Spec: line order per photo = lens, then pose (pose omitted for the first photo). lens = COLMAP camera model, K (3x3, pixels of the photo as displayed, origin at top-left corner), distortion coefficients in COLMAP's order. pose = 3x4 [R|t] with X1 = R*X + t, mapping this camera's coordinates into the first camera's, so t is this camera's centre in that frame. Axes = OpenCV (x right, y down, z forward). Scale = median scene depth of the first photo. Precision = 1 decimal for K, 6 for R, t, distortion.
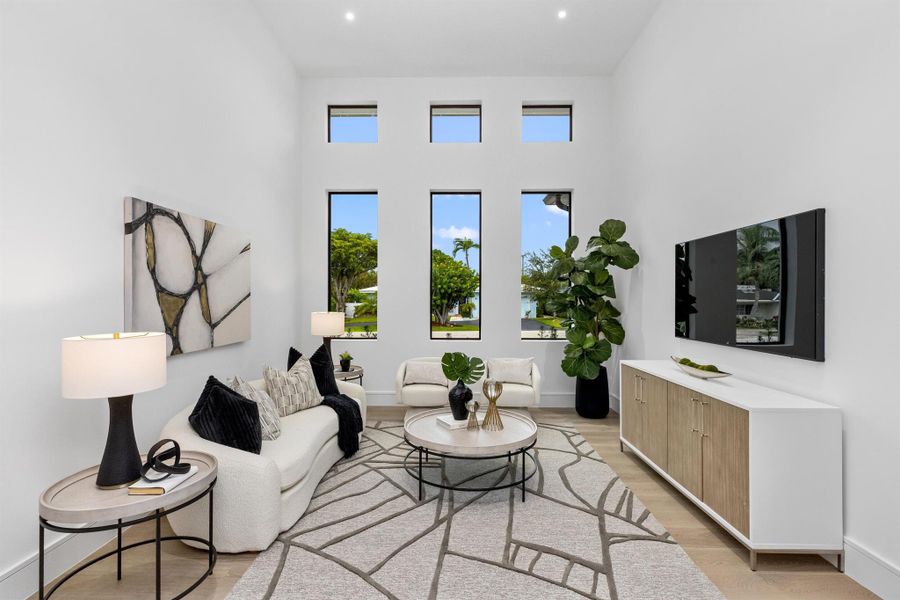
lens RADIAL K [[401.8, 0, 452.3], [0, 401.8, 297.9], [0, 0, 1]] dist [0.007582, -0.000409]
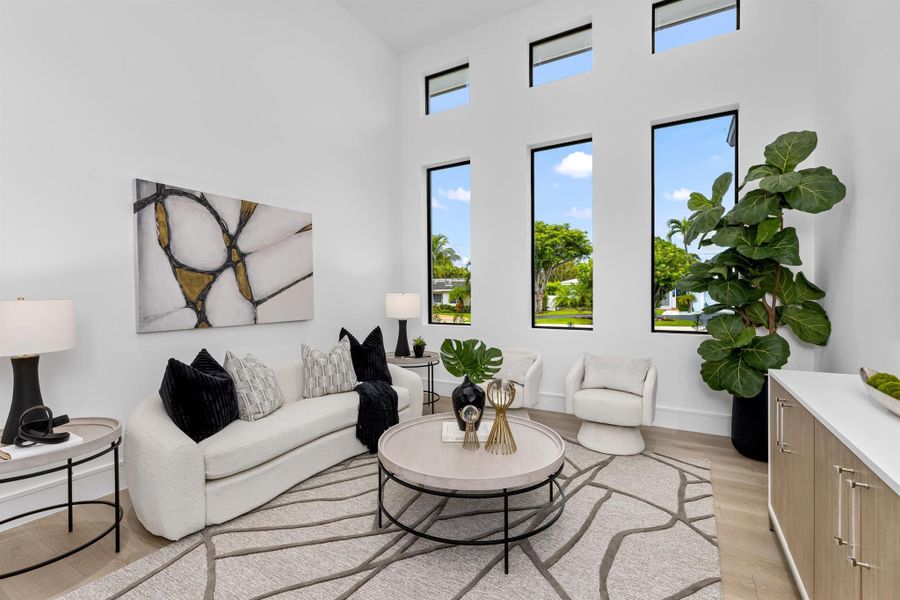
lens RADIAL K [[401.8, 0, 451.5], [0, 401.8, 296.2], [0, 0, 1]] dist [0.007582, -0.000409]
pose [[0.877865, -0.005655, -0.478875, 0.347464], [0.012131, 0.999872, 0.010432, 0.048176], [0.478755, -0.014967, 0.877821, 0.339053]]
